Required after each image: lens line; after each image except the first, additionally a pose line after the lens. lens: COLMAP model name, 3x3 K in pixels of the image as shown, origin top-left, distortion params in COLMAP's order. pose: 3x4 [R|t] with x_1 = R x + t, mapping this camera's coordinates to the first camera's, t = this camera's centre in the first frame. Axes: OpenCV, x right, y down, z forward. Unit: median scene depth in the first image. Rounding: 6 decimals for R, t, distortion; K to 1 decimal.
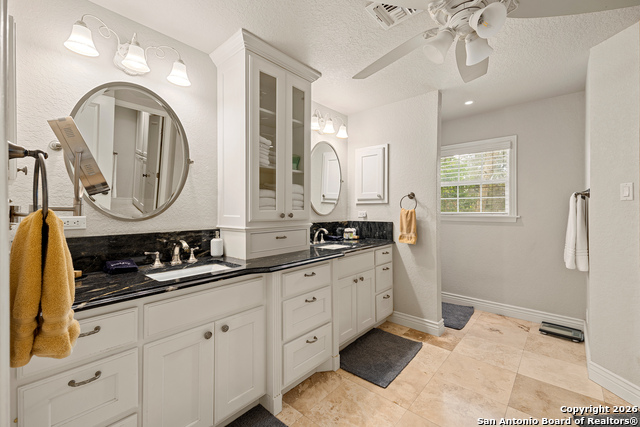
lens RADIAL K [[283.7, 0, 318.6], [0, 283.7, 208.9], [0, 0, 1]] dist [0.036600, 0.000201]
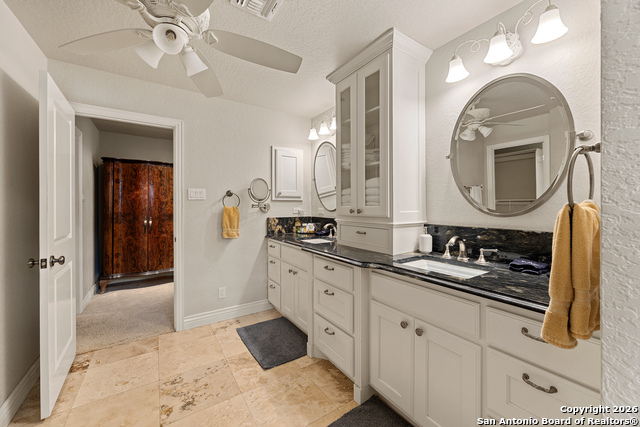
lens RADIAL K [[249.4, 0, 319.8], [0, 249.4, 210.5], [0, 0, 1]] dist [-0.007842, 0.000041]
pose [[-0.281122, 0.001096, -0.959671, 0.789908], [-0.003450, 0.999992, 0.002153, 0.018829], [0.959666, 0.003916, -0.281116, 1.131338]]
